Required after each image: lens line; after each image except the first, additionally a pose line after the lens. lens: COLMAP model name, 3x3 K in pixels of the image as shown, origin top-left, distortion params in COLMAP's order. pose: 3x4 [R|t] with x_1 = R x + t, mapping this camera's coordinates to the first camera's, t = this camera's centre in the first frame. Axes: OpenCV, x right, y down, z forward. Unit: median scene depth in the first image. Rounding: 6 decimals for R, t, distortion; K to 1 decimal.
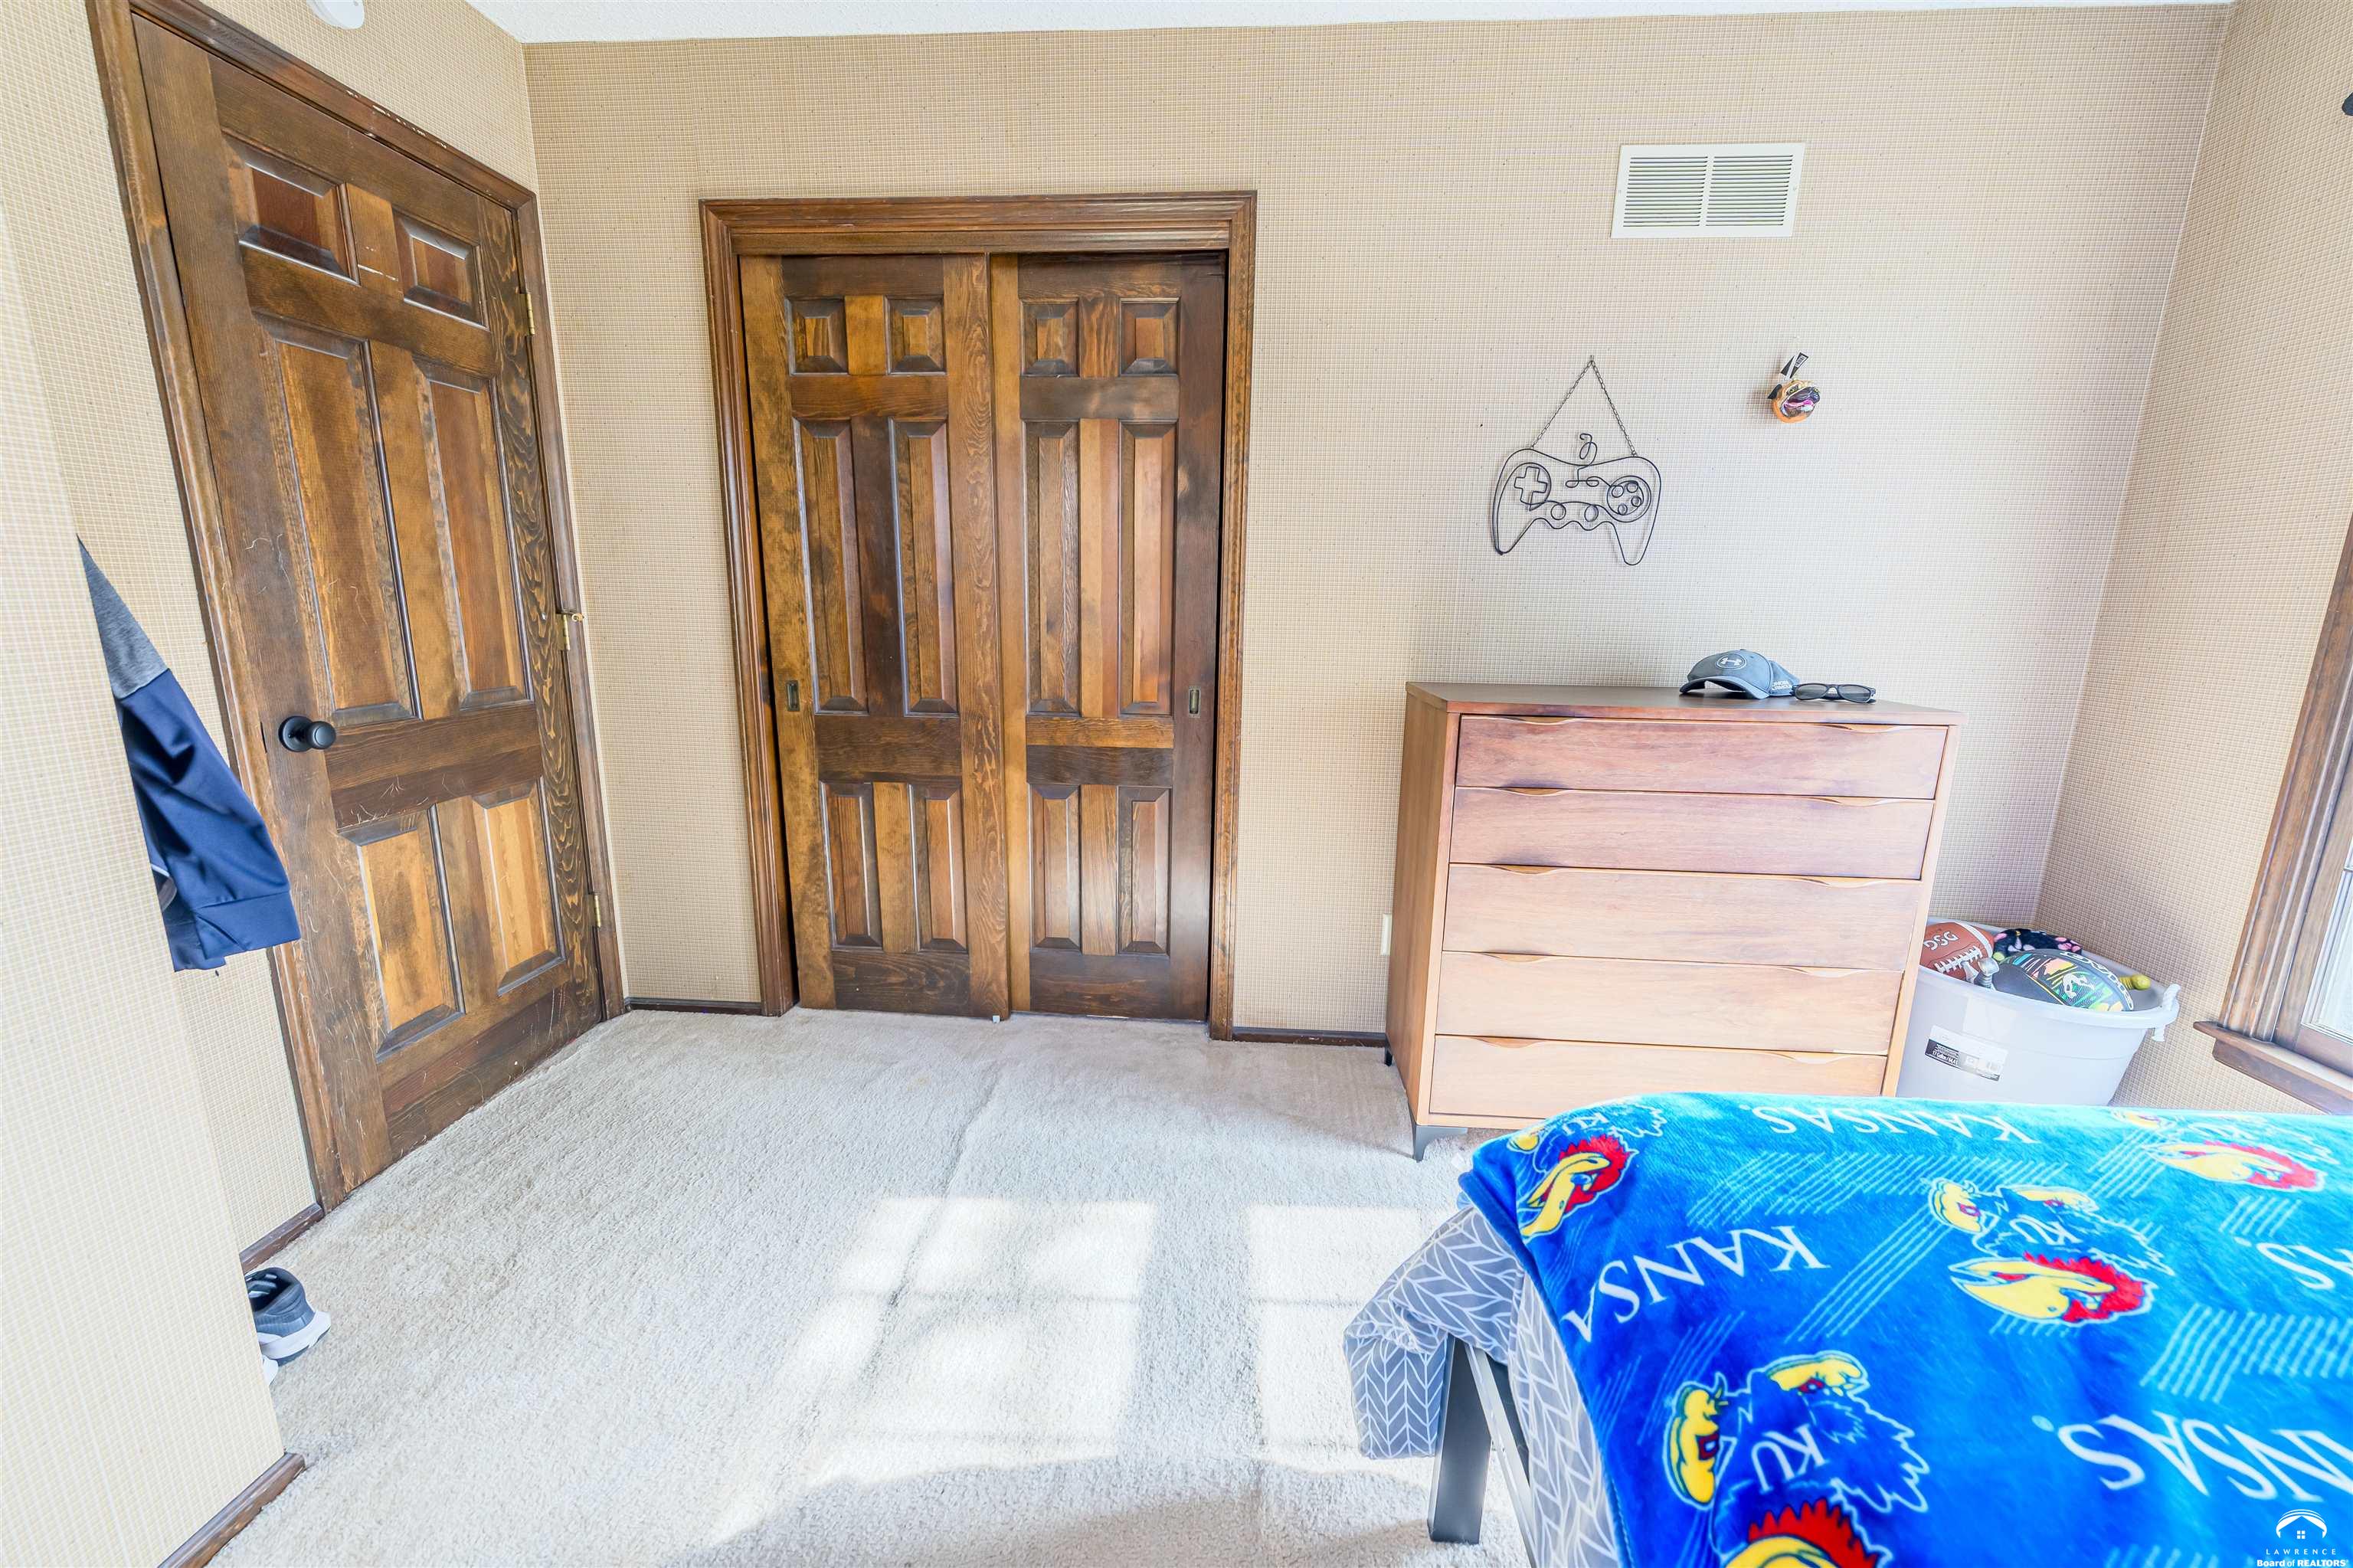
lens RADIAL K [[927.1, 0, 1177.0], [0, 927.1, 783.6], [0, 0, 1]] dist [-0.000253, -0.000569]
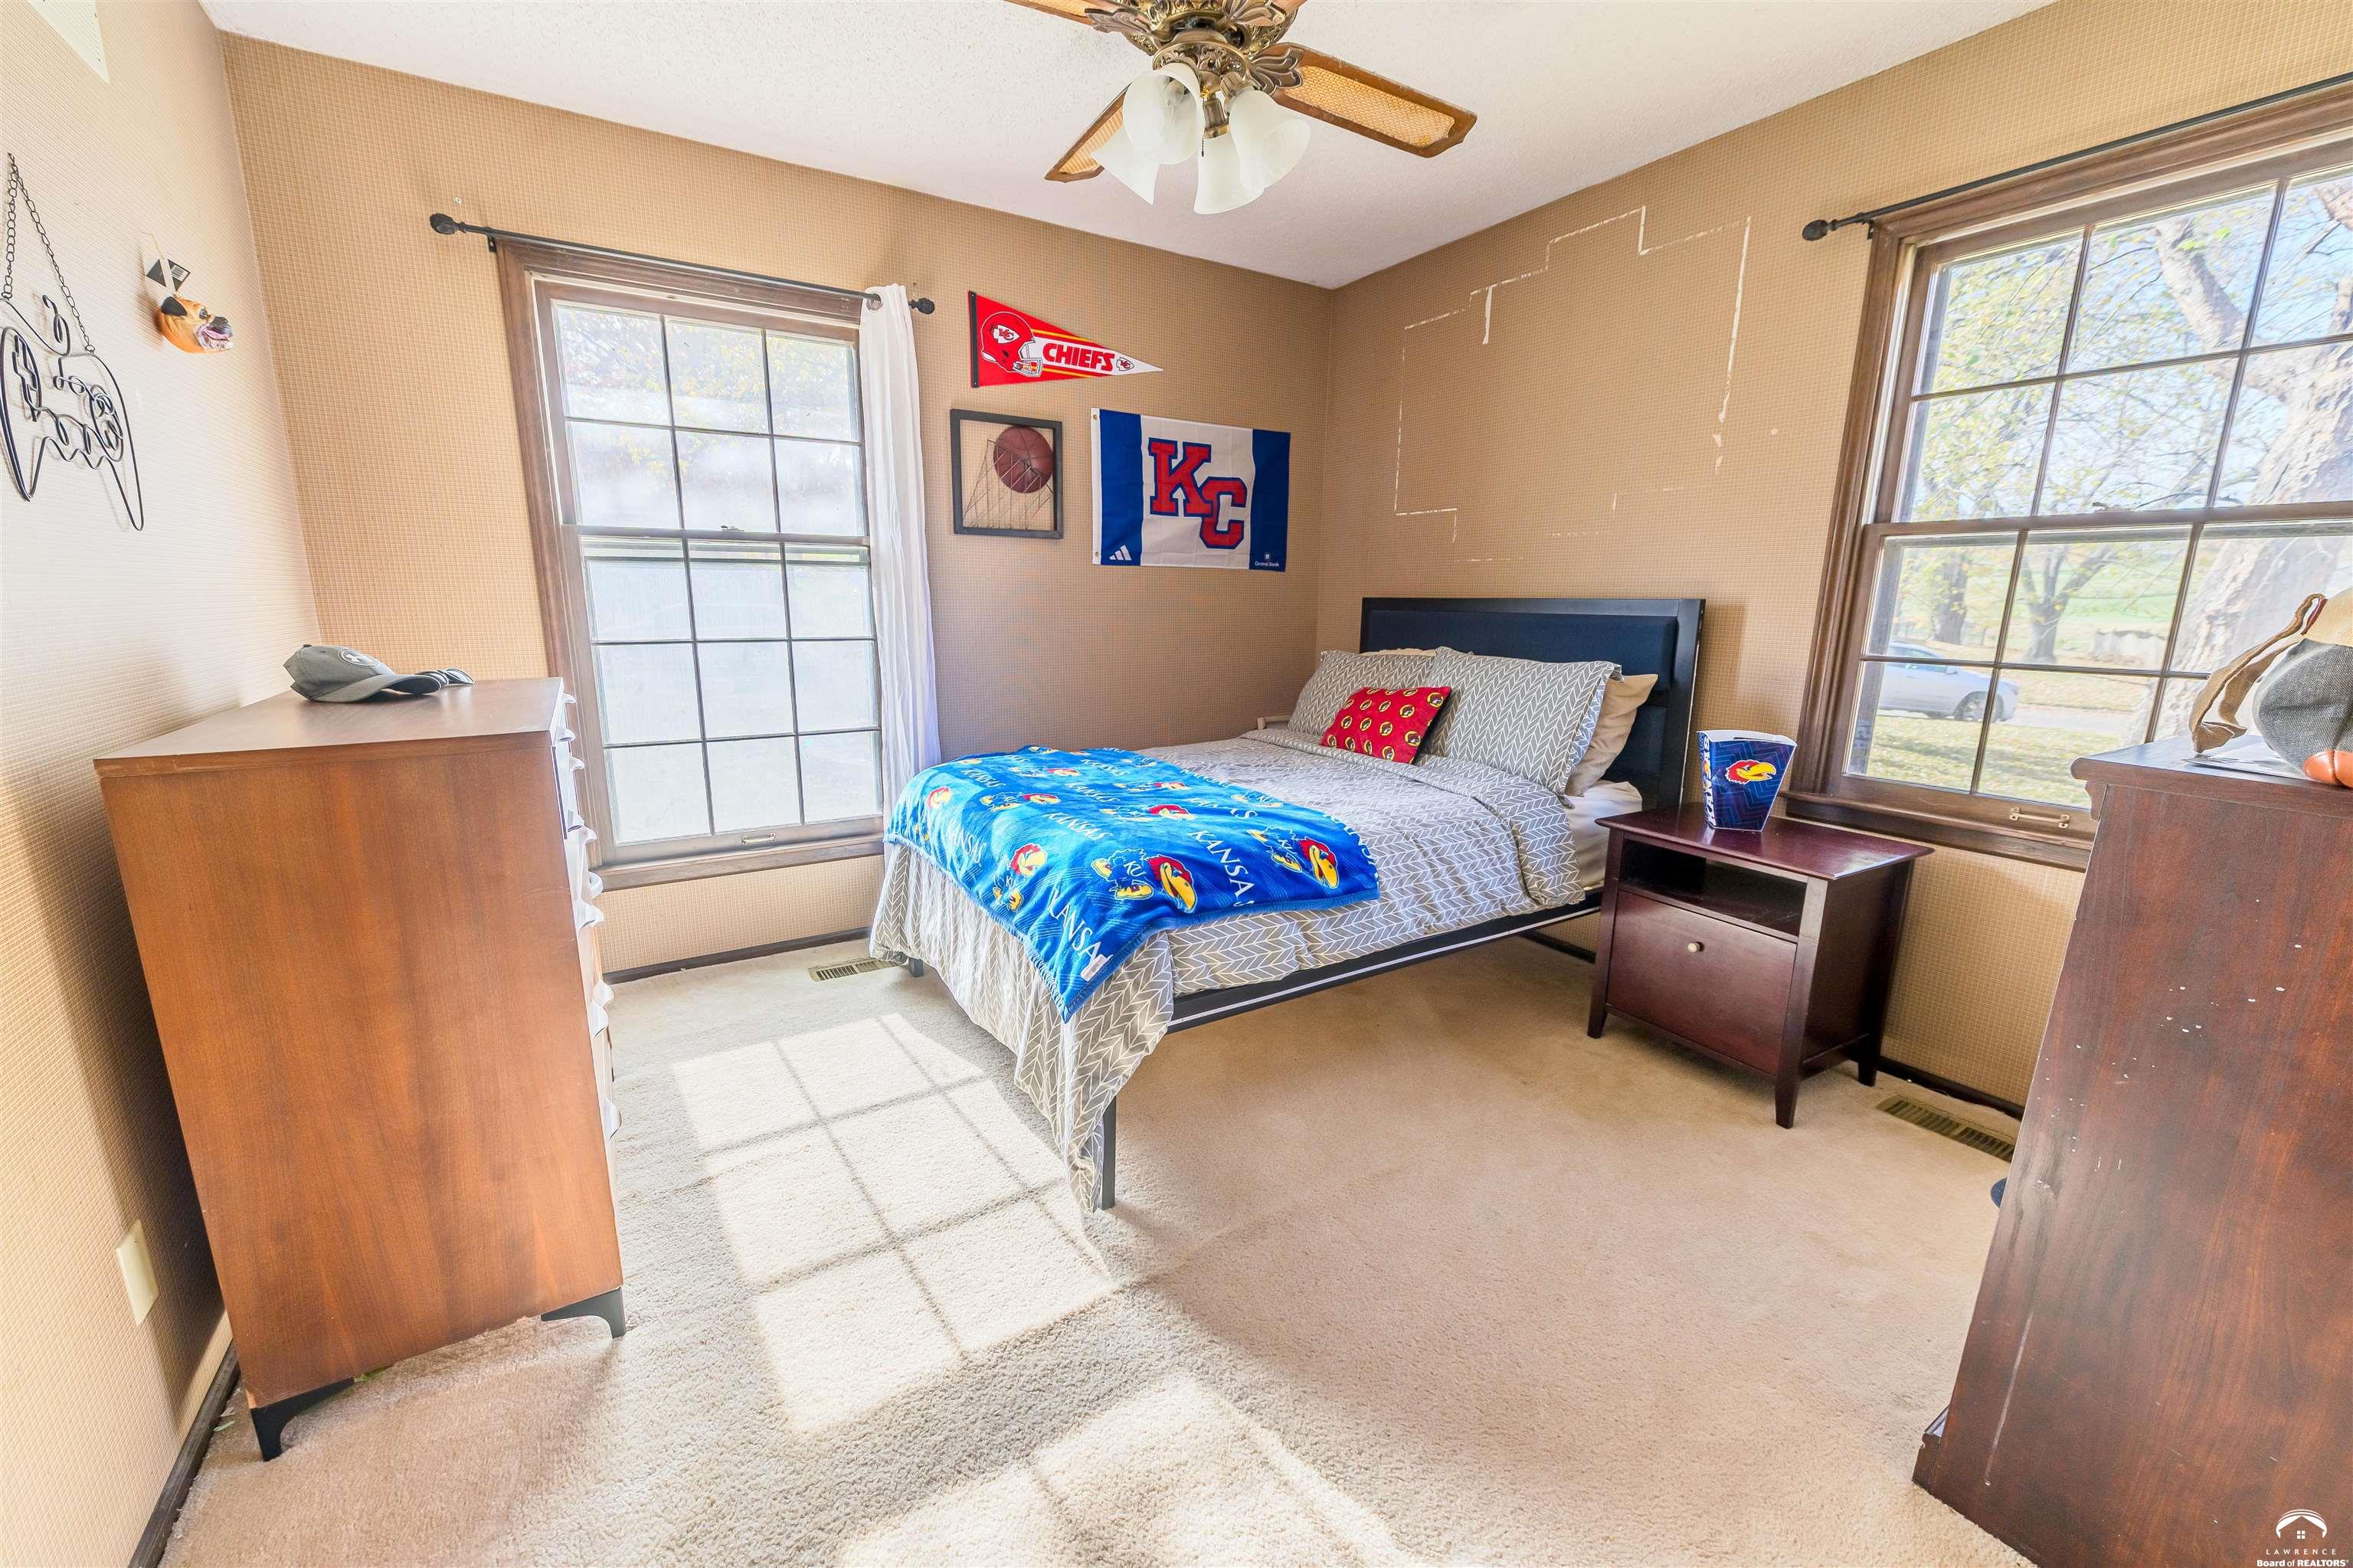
lens RADIAL K [[927.1, 0, 1163.5], [0, 927.1, 797.6], [0, 0, 1]] dist [-0.000253, -0.000569]
pose [[-0.591082, -0.183356, 0.785495, -1.150175], [0.143803, 0.934266, 0.326294, -0.416795], [-0.793689, 0.305823, -0.525861, 2.048339]]
